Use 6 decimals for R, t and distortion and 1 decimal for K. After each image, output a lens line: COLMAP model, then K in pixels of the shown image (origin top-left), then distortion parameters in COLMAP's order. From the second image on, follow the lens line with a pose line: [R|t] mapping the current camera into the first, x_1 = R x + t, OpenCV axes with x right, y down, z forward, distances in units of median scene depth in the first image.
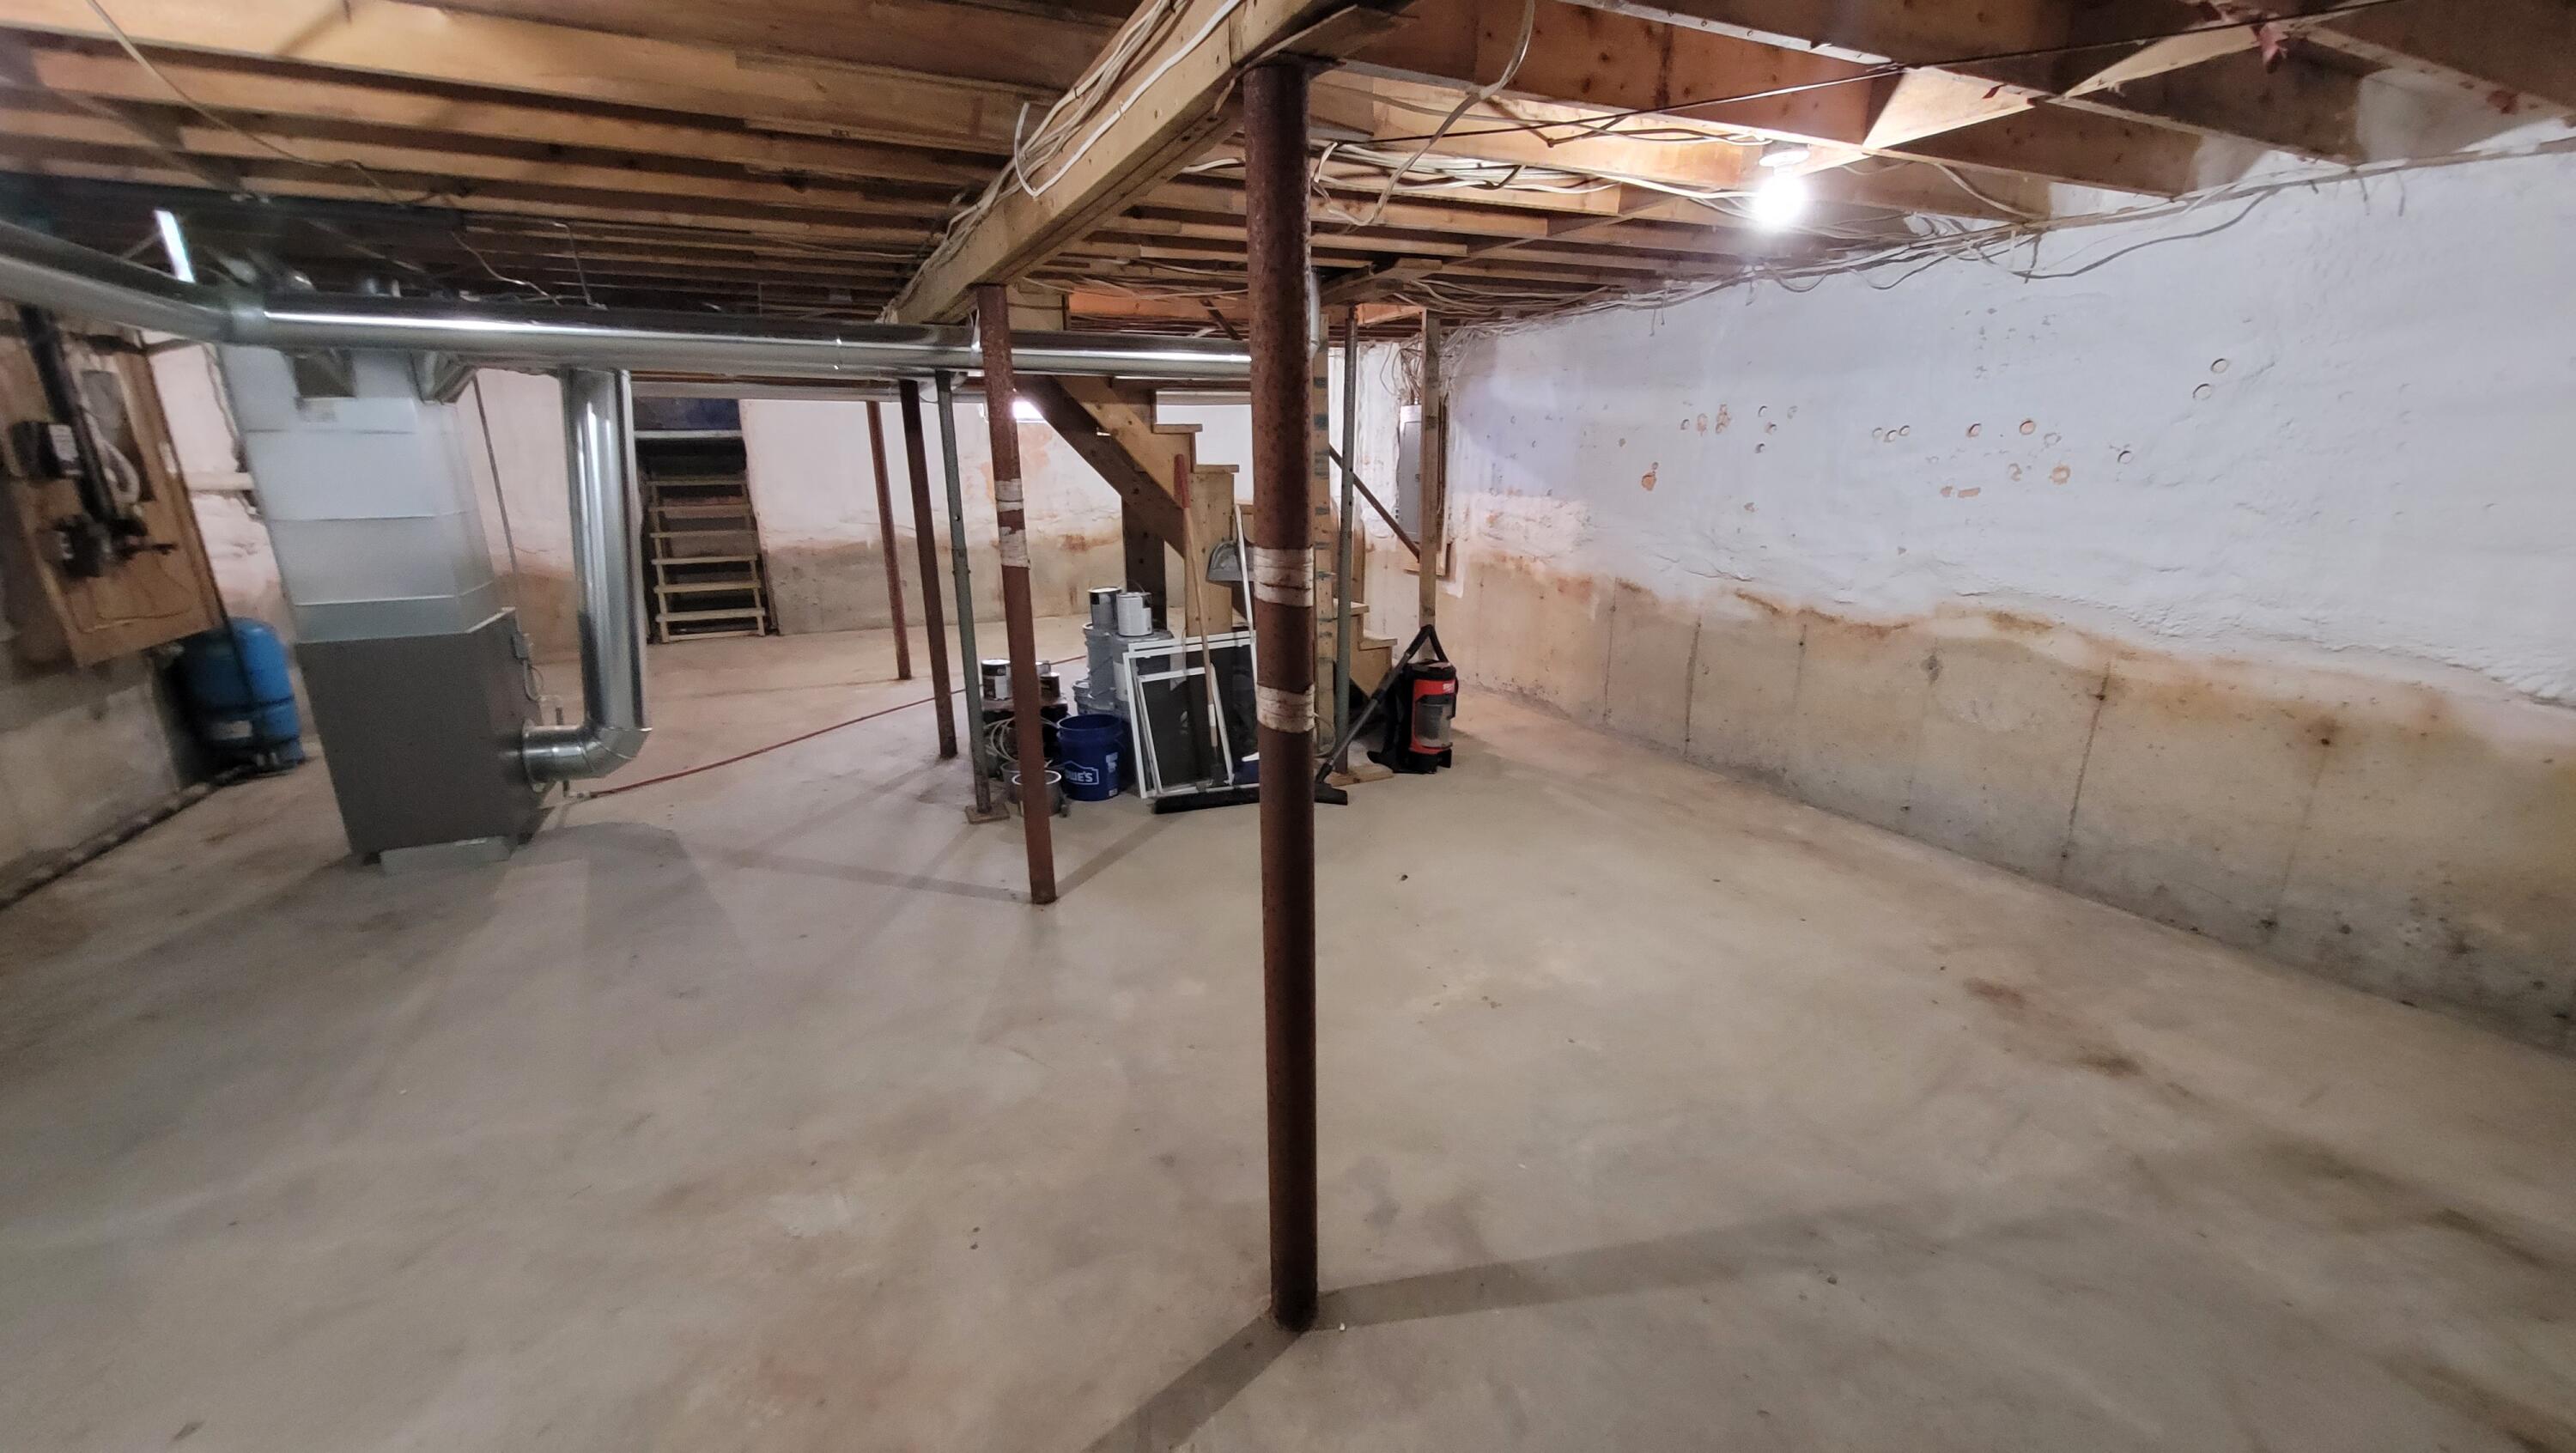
lens RADIAL K [[1024.8, 0, 1304.3], [0, 1024.8, 742.2], [0, 0, 1]] dist [0.020051, -0.005472]
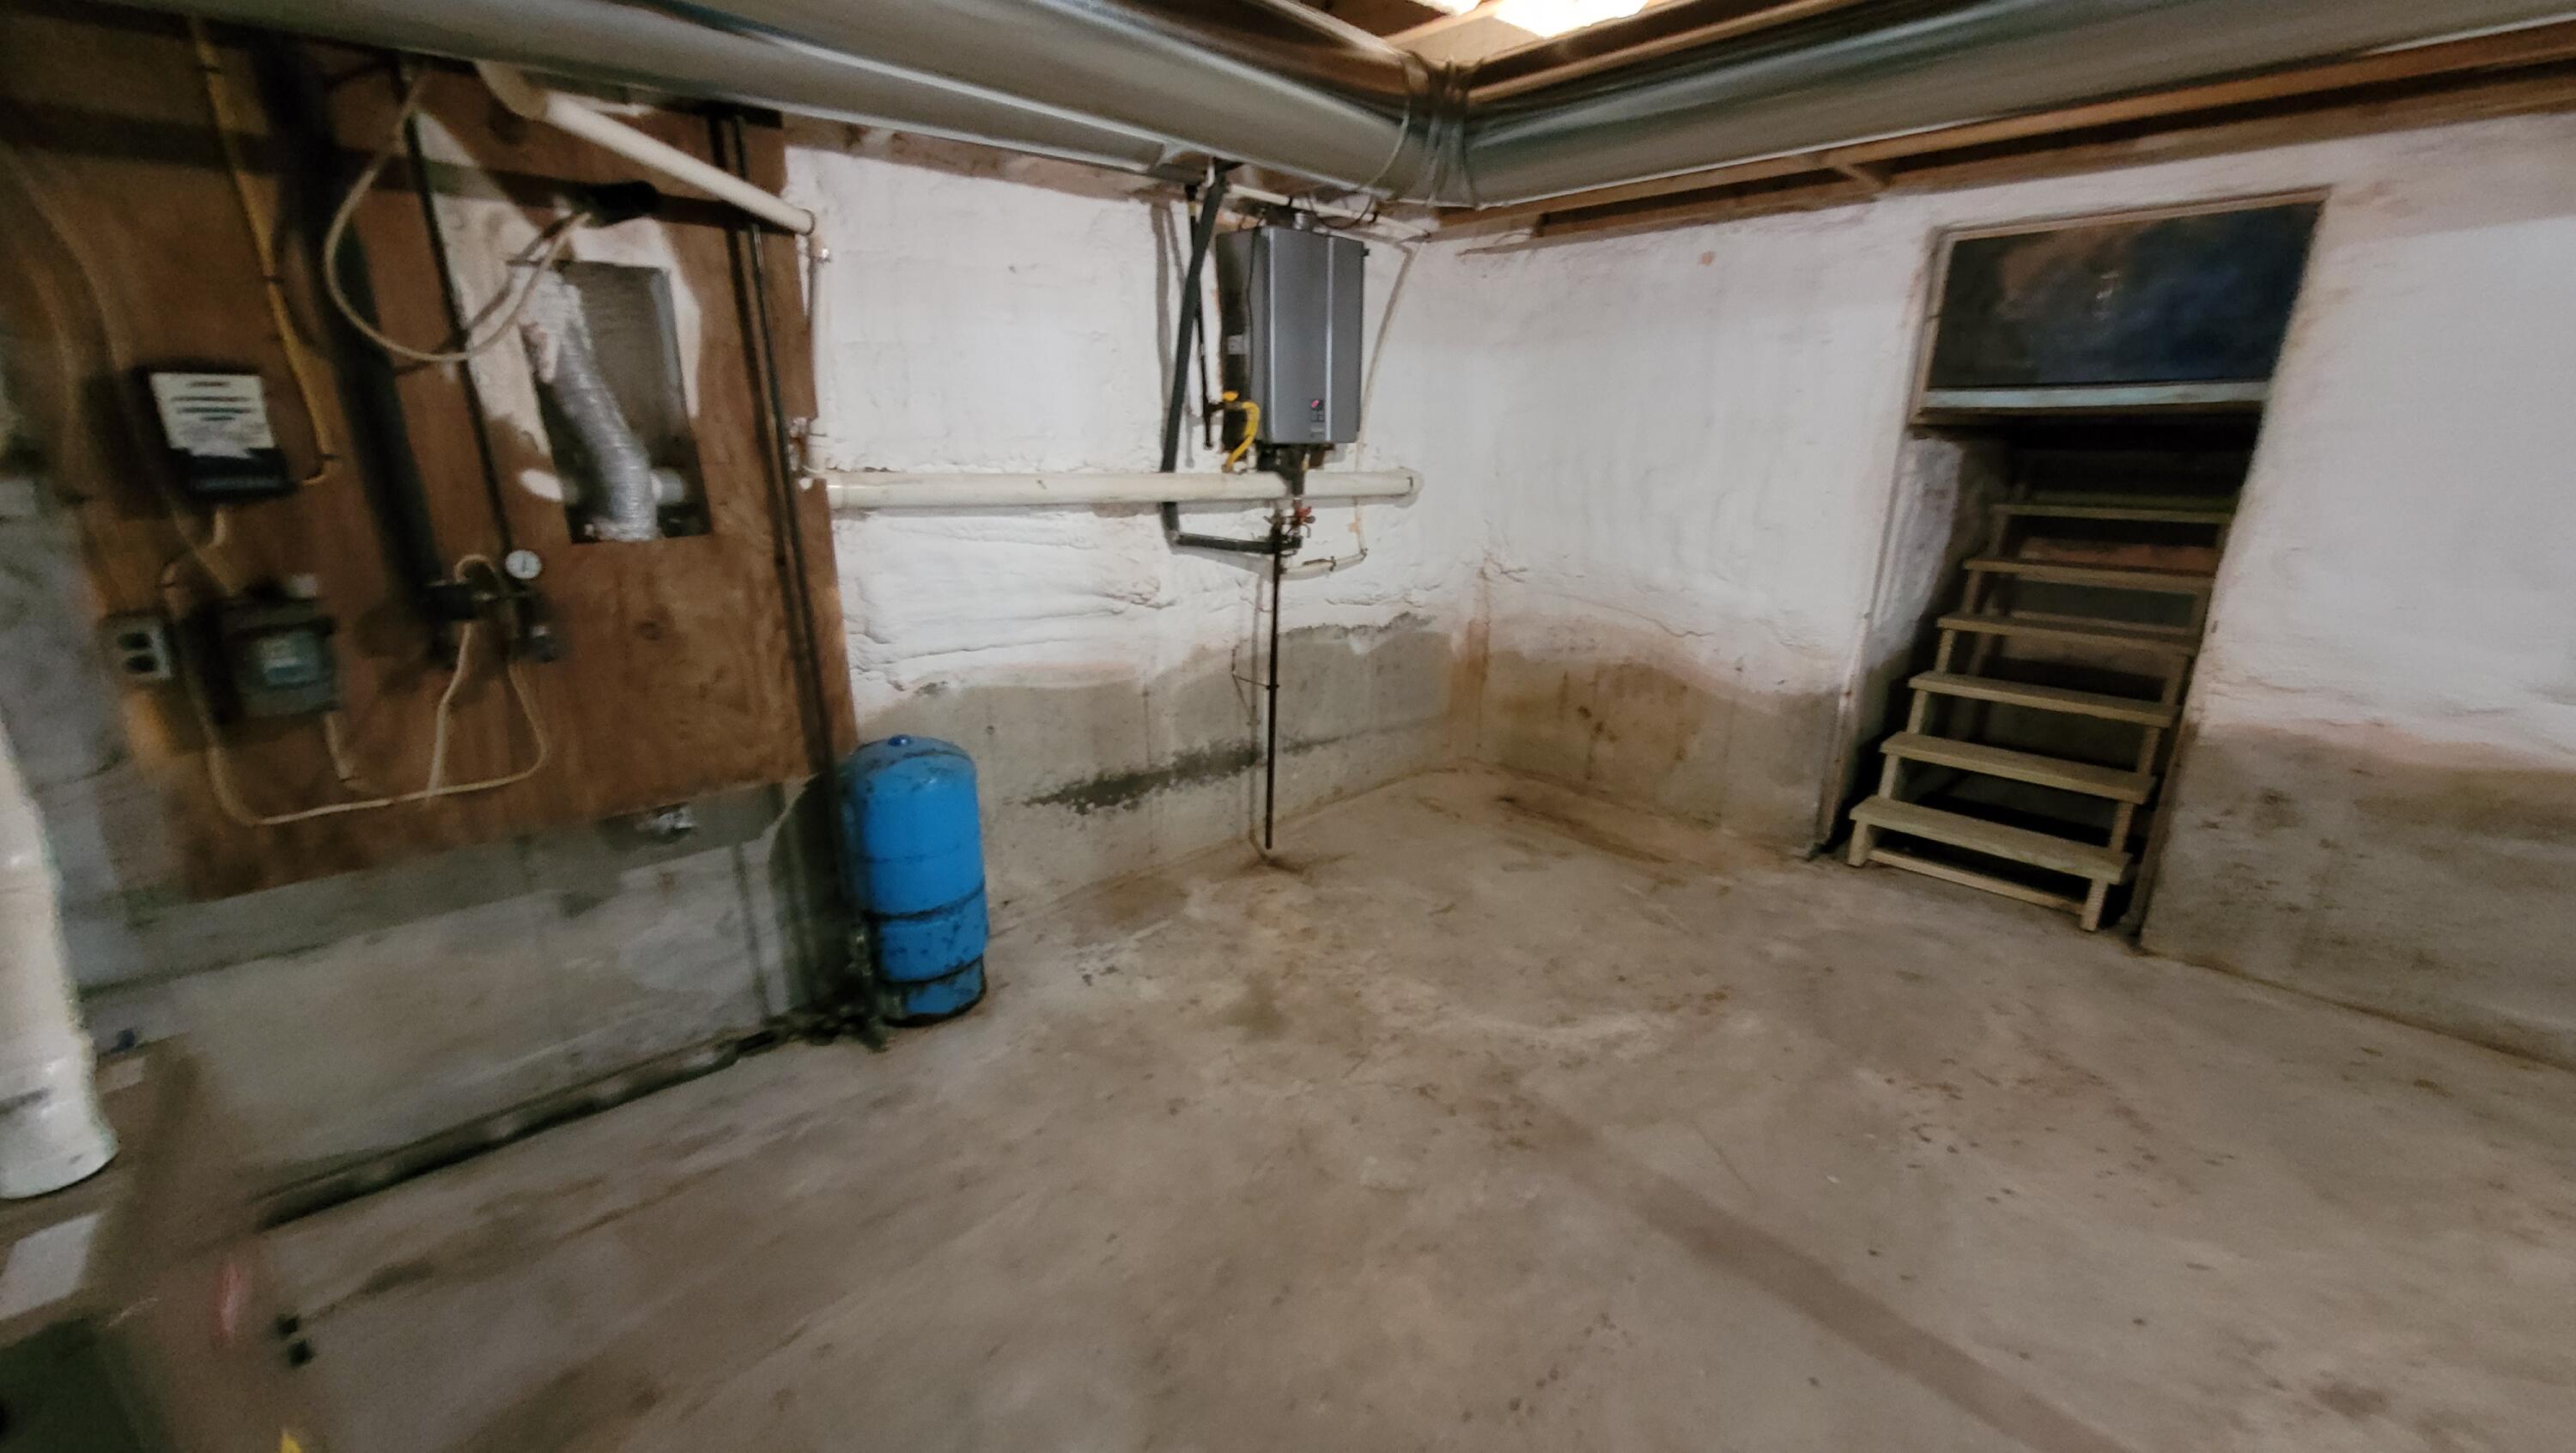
lens RADIAL K [[1024.8, 0, 1304.3], [0, 1024.8, 742.2], [0, 0, 1]] dist [0.020051, -0.005472]
pose [[0.309261, 0.290083, -0.905654, -0.295980], [-0.271127, 0.939711, 0.208408, -0.172908], [0.911508, 0.181095, 0.369265, 0.595862]]
